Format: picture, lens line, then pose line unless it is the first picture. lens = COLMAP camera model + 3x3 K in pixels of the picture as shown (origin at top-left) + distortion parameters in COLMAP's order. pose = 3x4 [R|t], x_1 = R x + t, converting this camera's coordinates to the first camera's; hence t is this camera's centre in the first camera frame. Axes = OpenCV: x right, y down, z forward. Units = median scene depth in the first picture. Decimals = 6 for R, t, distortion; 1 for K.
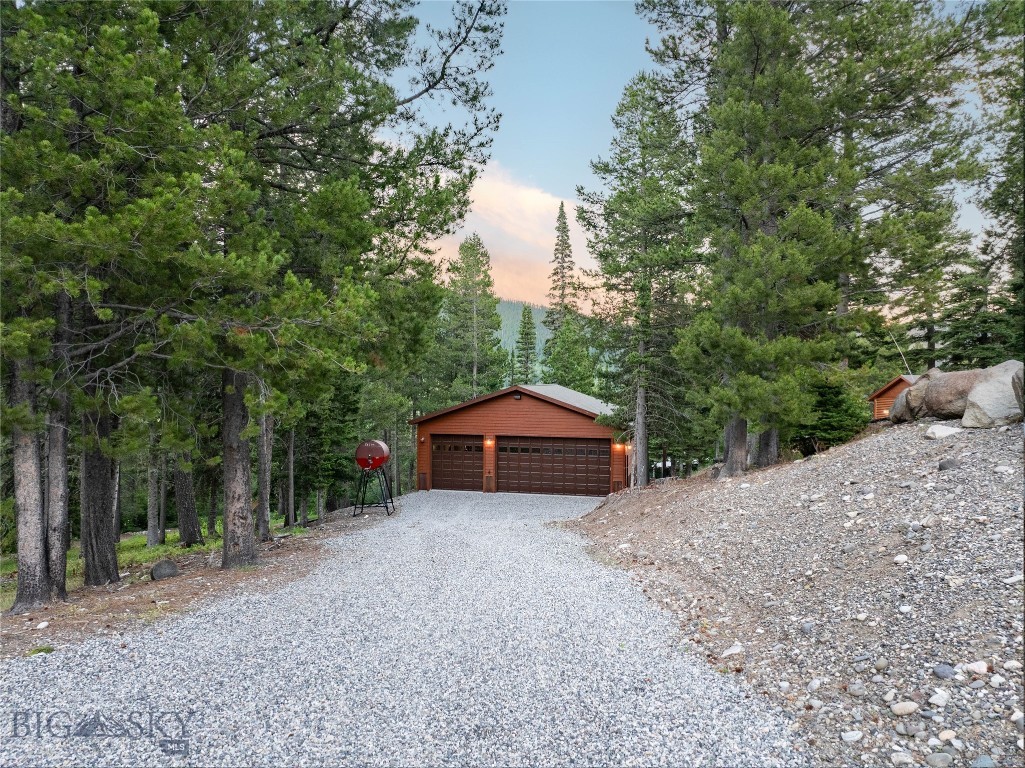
lens RADIAL K [[716.0, 0, 519.2], [0, 716.0, 378.3], [0, 0, 1]] dist [-0.043863, 0.000845]
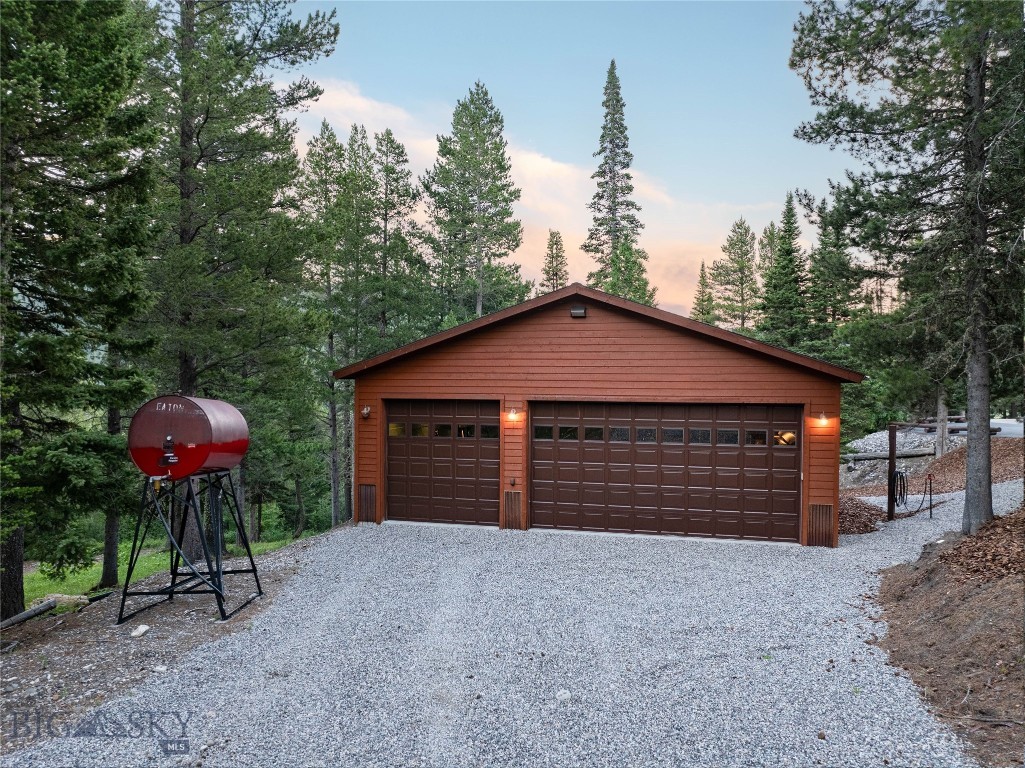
lens RADIAL K [[716.0, 0, 519.2], [0, 716.0, 378.3], [0, 0, 1]] dist [-0.043863, 0.000845]
pose [[0.999997, 0.000728, -0.002303, -0.036880], [-0.000728, 1.000000, -0.000021, 0.065765], [0.002303, 0.000023, 0.999997, 0.553165]]
